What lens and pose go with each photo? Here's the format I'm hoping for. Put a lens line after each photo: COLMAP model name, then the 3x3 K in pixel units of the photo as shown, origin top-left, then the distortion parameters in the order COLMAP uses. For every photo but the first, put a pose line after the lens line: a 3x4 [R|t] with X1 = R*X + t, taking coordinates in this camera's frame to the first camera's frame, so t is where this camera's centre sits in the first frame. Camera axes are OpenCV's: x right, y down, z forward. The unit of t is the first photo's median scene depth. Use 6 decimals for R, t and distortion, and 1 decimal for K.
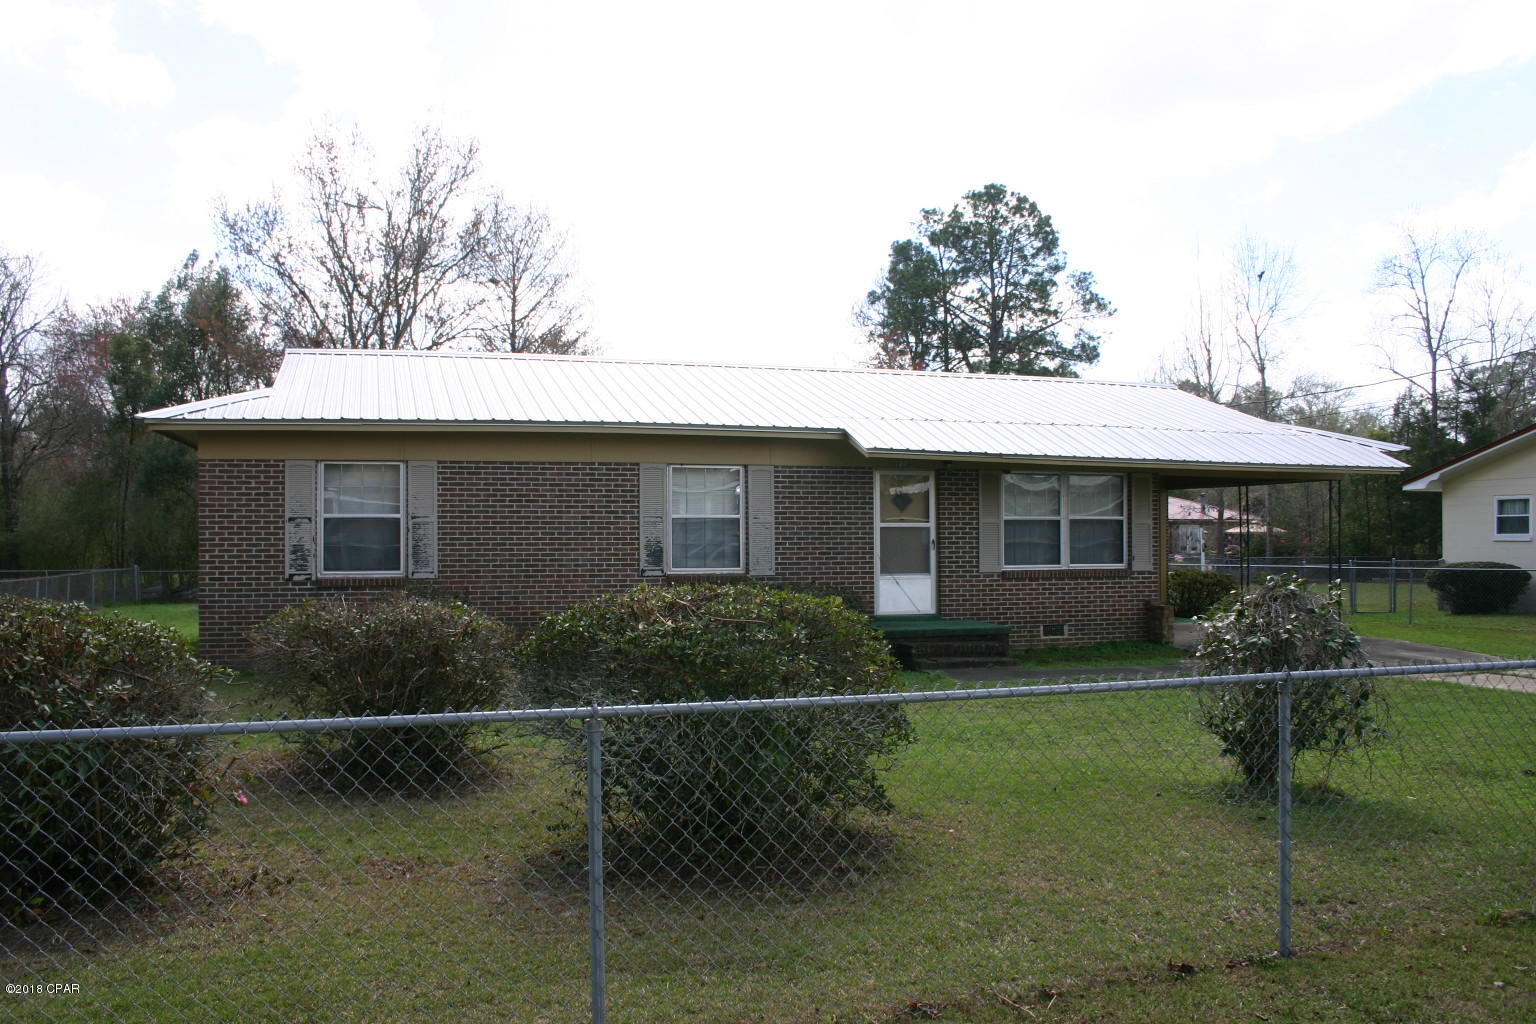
lens RADIAL K [[1284.4, 0, 768.0], [0, 1284.4, 512.0], [0, 0, 1]] dist [-0.082494, 0.000708]
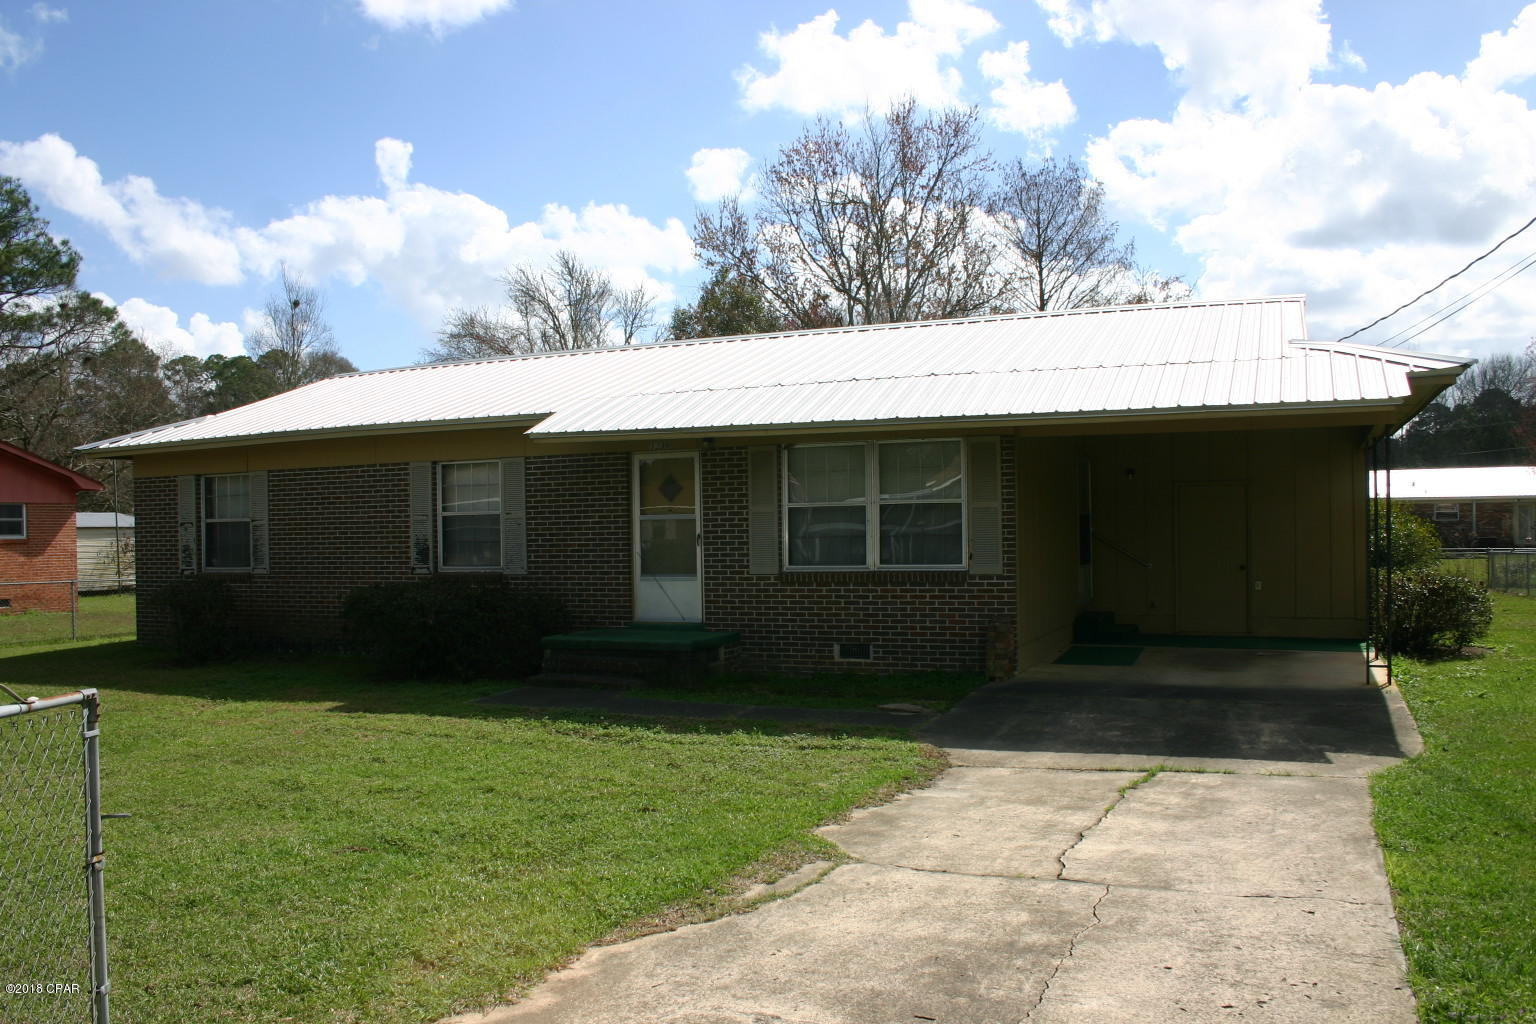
lens RADIAL K [[1284.4, 0, 768.0], [0, 1284.4, 512.0], [0, 0, 1]] dist [-0.082494, 0.000708]
pose [[0.727072, -0.021572, -0.686222, 0.735363], [0.028358, 0.999597, -0.001377, 0.009733], [0.685975, -0.018459, 0.727391, 0.425017]]
